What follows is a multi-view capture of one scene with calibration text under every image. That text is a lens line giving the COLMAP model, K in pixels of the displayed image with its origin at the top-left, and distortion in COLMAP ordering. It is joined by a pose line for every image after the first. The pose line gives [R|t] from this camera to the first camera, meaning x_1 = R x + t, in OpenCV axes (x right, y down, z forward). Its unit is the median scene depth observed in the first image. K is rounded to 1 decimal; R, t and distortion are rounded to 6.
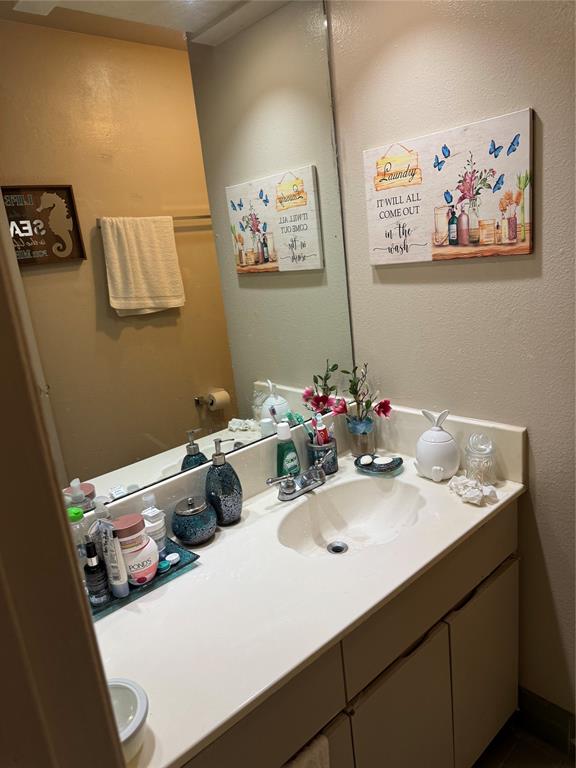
lens RADIAL K [[532.4, 0, 288.0], [0, 532.4, 384.0], [0, 0, 1]] dist [0.108864, -0.160364]
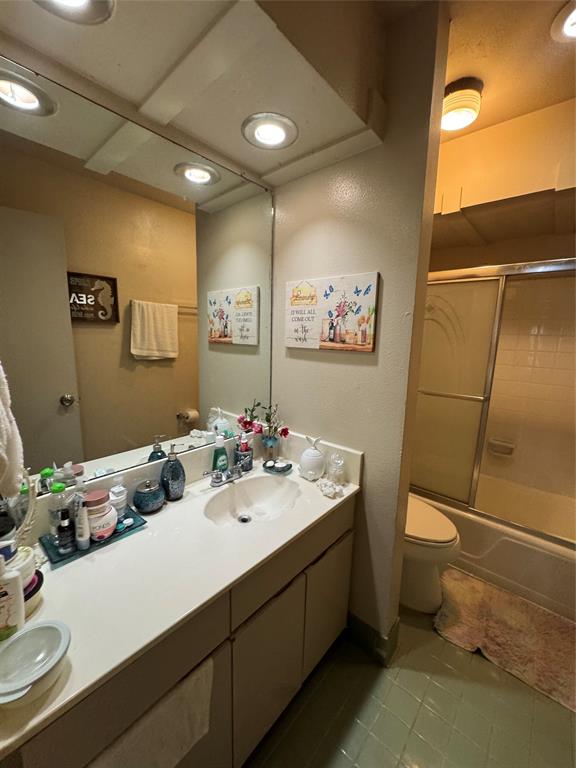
lens RADIAL K [[293.2, 0, 288.0], [0, 293.2, 384.0], [0, 0, 1]] dist [0.000399, -0.000022]
pose [[0.985441, 0.114854, 0.125355, 0.064916], [-0.102543, 0.989627, -0.100618, -0.013768], [-0.135611, 0.086299, 0.986996, 0.101246]]
